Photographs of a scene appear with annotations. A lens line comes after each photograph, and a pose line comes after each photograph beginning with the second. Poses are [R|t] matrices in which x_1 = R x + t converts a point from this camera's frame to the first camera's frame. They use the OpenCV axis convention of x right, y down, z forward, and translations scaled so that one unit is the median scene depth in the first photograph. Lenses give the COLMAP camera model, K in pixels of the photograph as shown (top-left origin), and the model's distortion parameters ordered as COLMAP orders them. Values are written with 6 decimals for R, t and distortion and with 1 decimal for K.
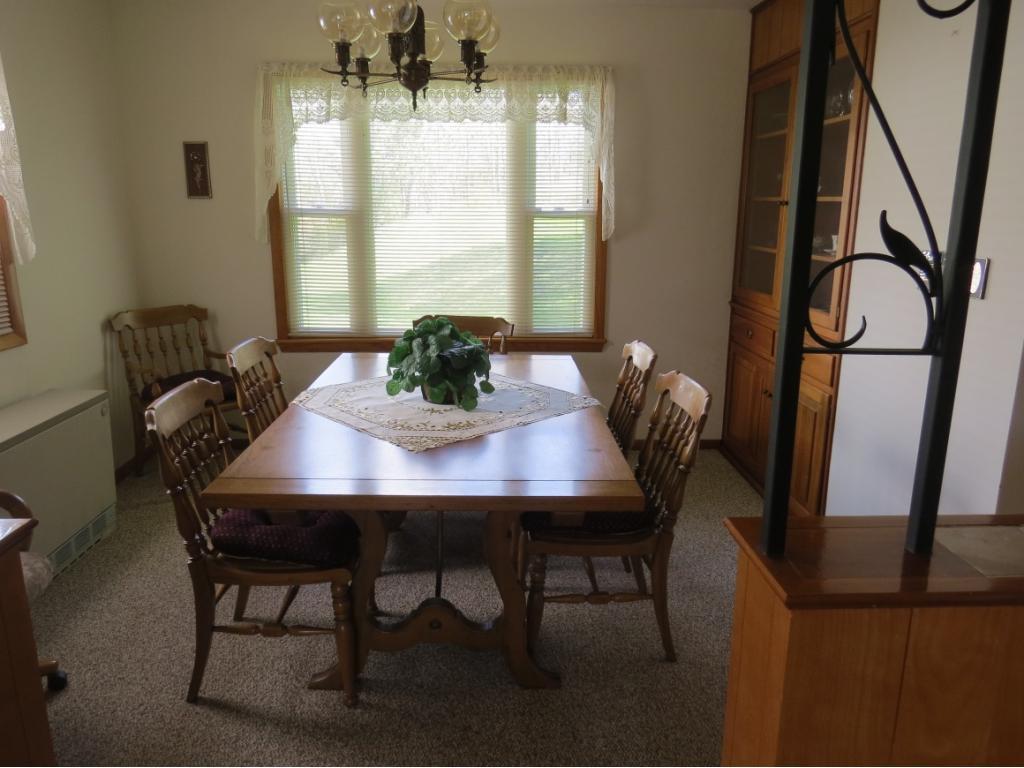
lens RADIAL K [[736.9, 0, 510.5], [0, 736.9, 387.9], [0, 0, 1]] dist [-0.022610, 0.000061]
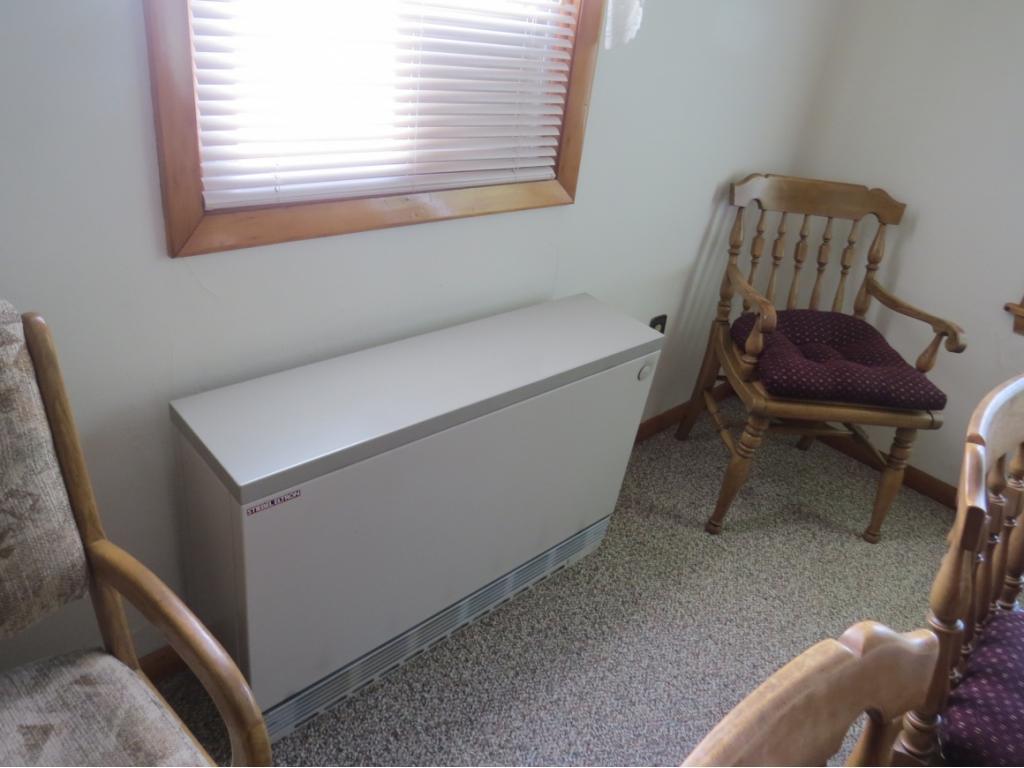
lens RADIAL K [[736.9, 0, 515.5], [0, 736.9, 381.8], [0, 0, 1]] dist [-0.022610, 0.000061]
pose [[0.663546, 0.427346, -0.614070, -0.241033], [-0.295928, 0.903784, 0.309194, -0.078355], [0.687120, -0.023444, 0.726166, 0.459403]]
